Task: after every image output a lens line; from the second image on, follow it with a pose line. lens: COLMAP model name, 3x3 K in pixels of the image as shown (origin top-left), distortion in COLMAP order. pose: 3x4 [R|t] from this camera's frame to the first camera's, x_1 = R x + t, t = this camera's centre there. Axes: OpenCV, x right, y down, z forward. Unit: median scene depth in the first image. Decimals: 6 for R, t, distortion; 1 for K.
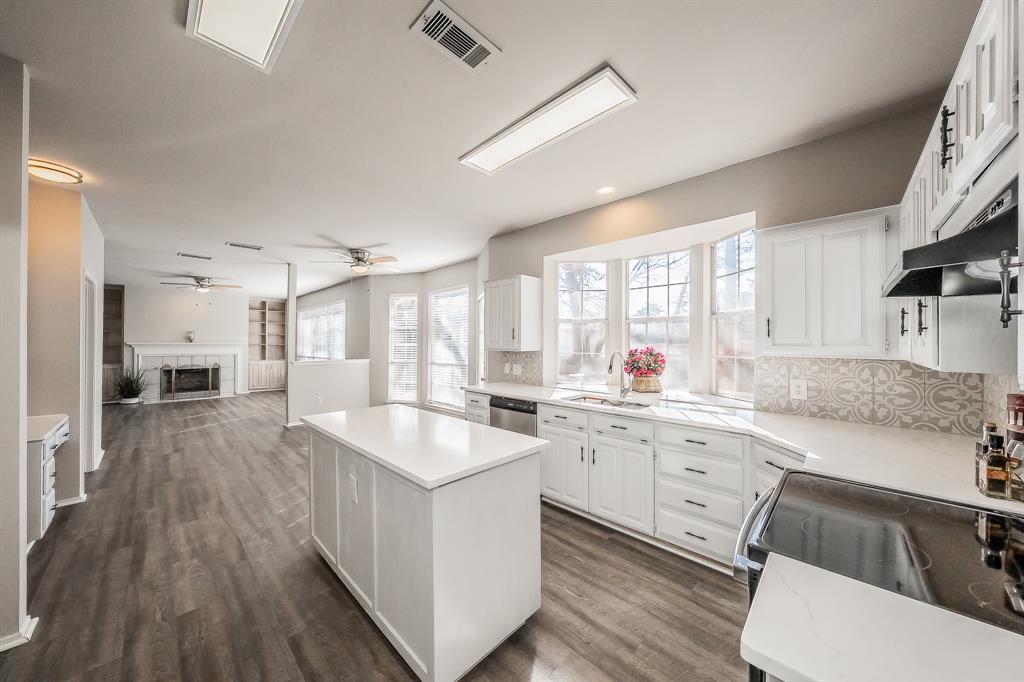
lens RADIAL K [[343.6, 0, 501.5], [0, 343.6, 343.7], [0, 0, 1]] dist [-0.000473, 0.000074]
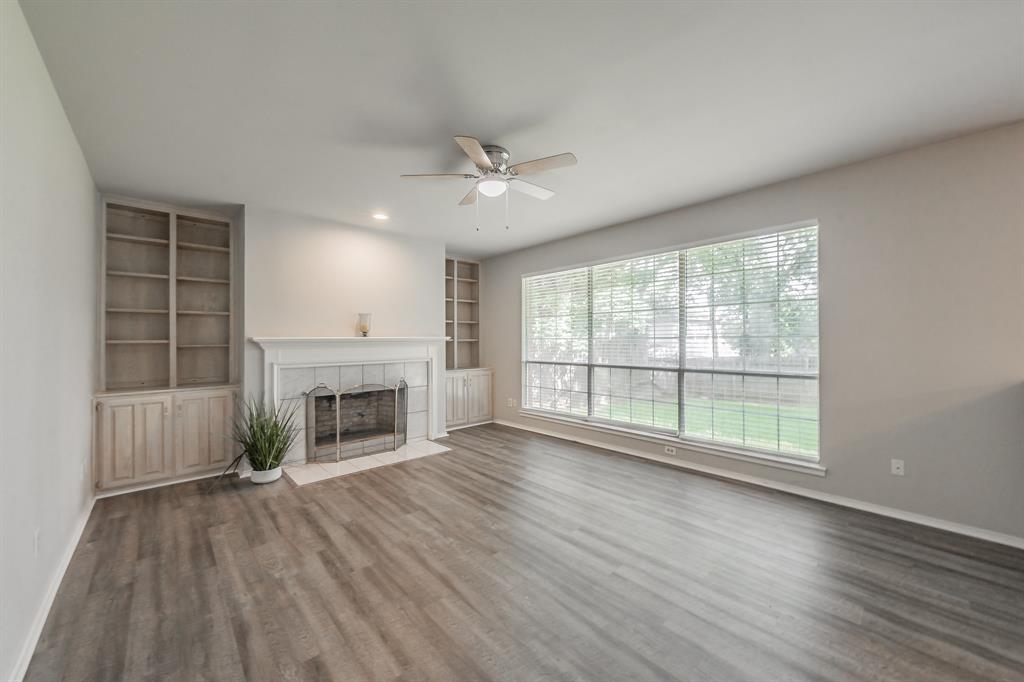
lens RADIAL K [[360.7, 0, 516.8], [0, 360.7, 340.5], [0, 0, 1]] dist [0.001343, 0.000179]
pose [[0.999039, -0.009717, -0.042743, -0.687847], [0.009837, 0.999948, 0.002610, 0.001642], [0.042716, -0.003028, 0.999083, 0.520666]]
